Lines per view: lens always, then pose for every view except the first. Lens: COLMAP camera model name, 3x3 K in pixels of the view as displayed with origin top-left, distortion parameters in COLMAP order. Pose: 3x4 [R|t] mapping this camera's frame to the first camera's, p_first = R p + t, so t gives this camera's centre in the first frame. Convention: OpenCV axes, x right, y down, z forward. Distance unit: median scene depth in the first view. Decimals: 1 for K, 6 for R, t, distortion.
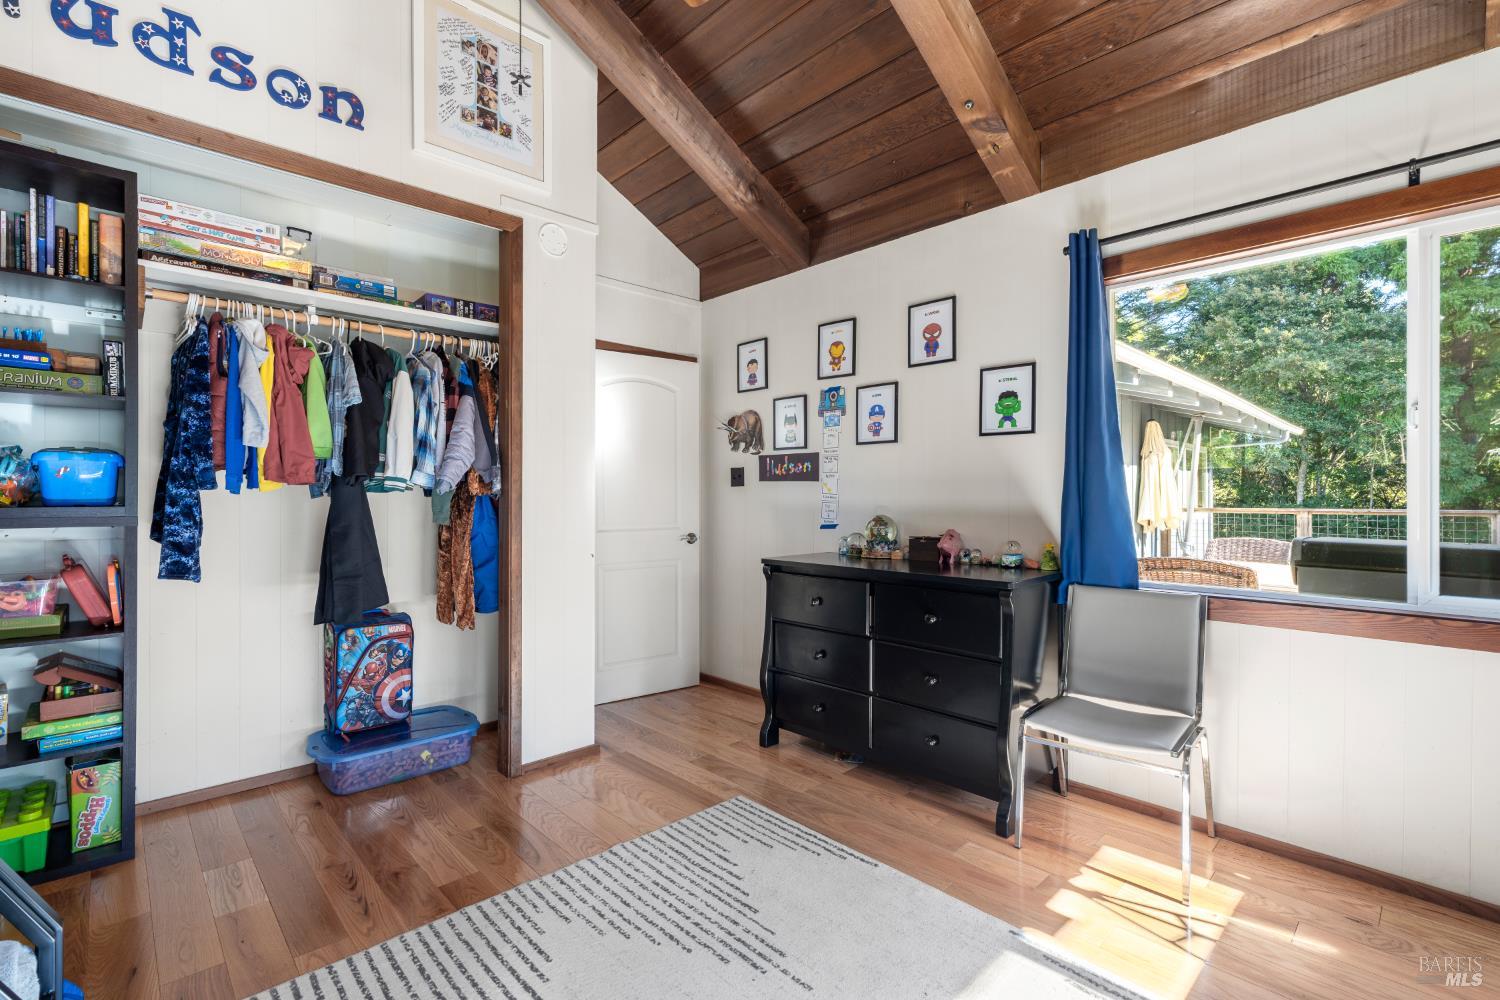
lens RADIAL K [[680.2, 0, 743.4], [0, 680.2, 495.1], [0, 0, 1]] dist [-0.009406, 0.002962]
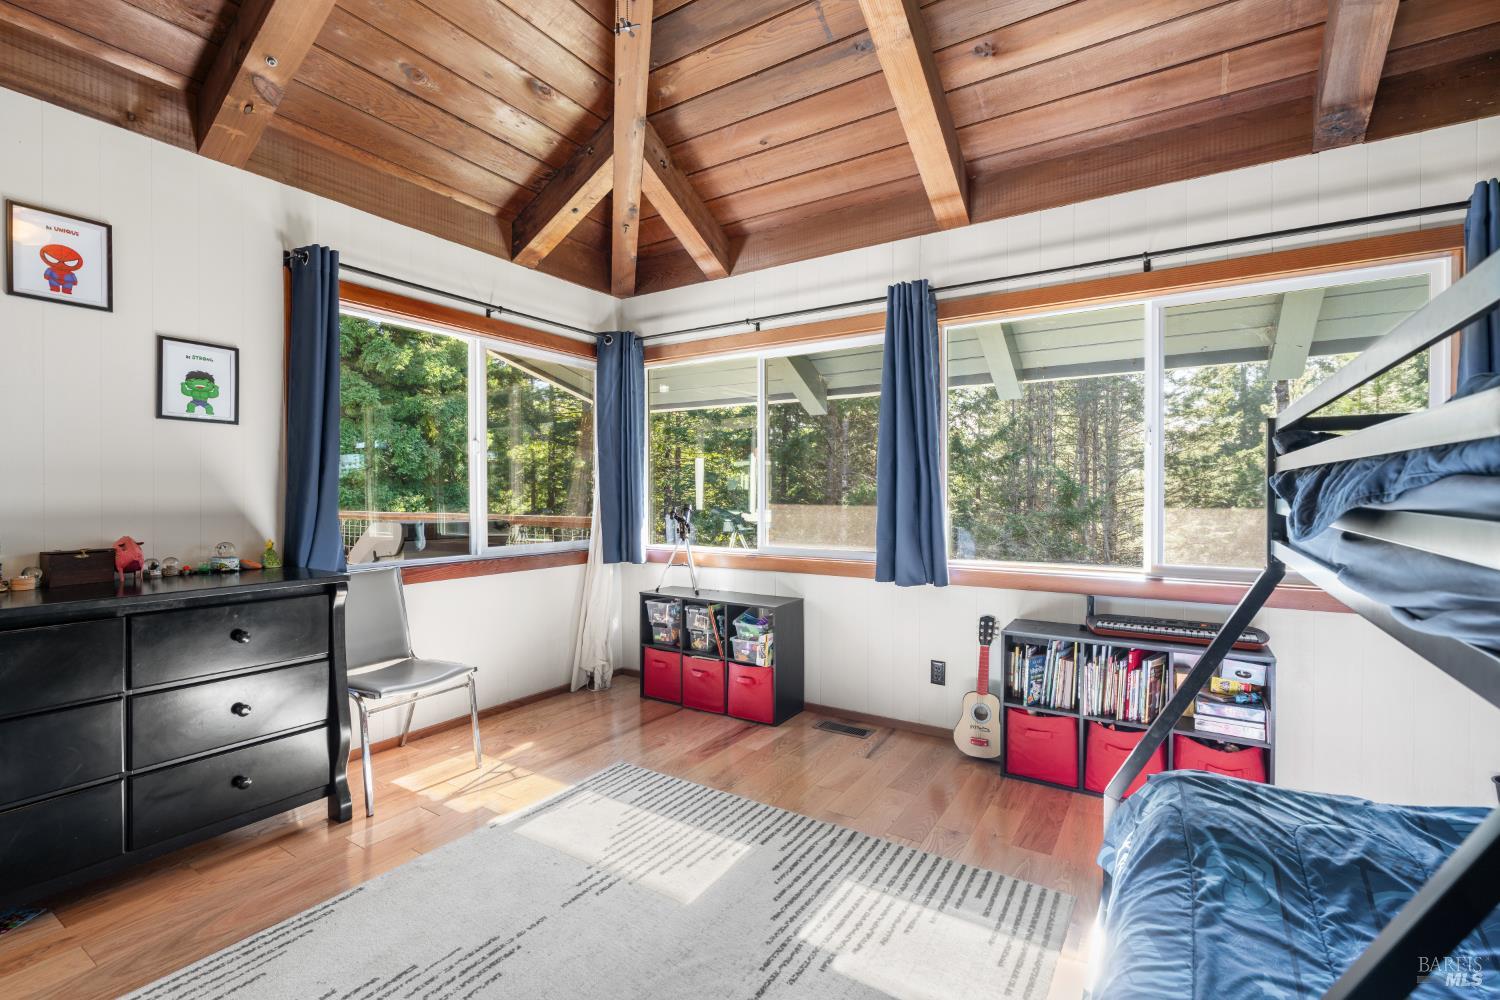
lens RADIAL K [[680.2, 0, 743.8], [0, 680.2, 497.3], [0, 0, 1]] dist [-0.009406, 0.002962]
pose [[-0.239847, -0.005426, 0.970796, -0.698387], [0.001013, 0.999982, 0.005840, 0.003980], [-0.970810, 0.002384, -0.239837, 0.600818]]
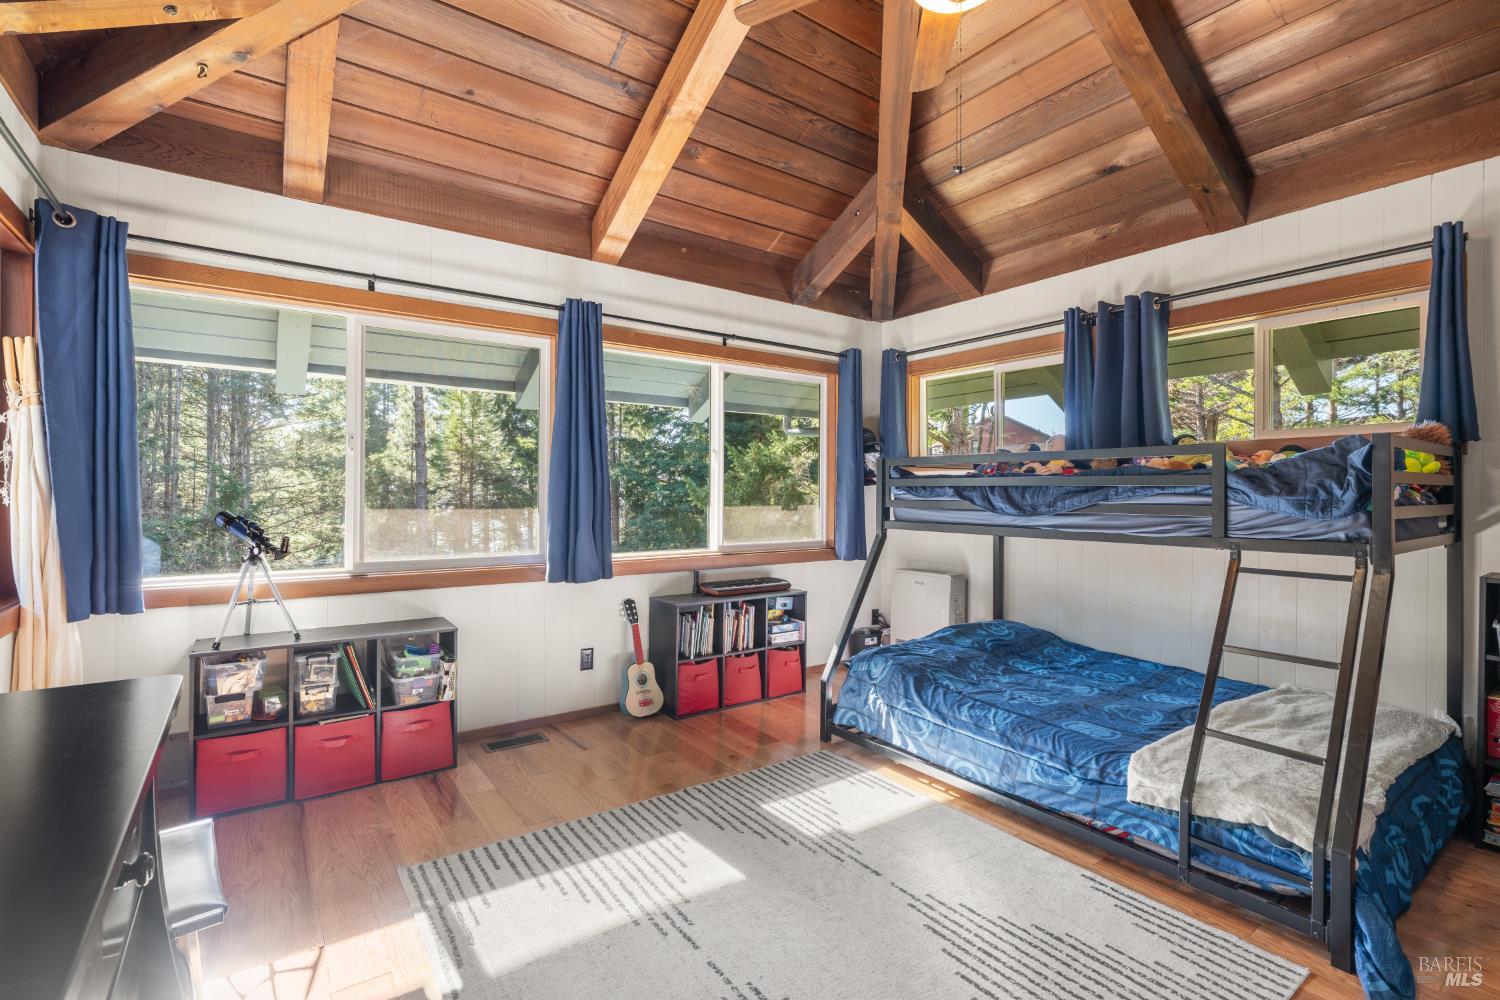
lens RADIAL K [[680.2, 0, 726.6], [0, 680.2, 500.1], [0, 0, 1]] dist [-0.009406, 0.002962]
pose [[-0.990500, 0.005706, 0.137392, -0.046818], [0.005253, 0.999979, -0.003666, 0.018206], [-0.137410, -0.002910, -0.990510, 1.276553]]
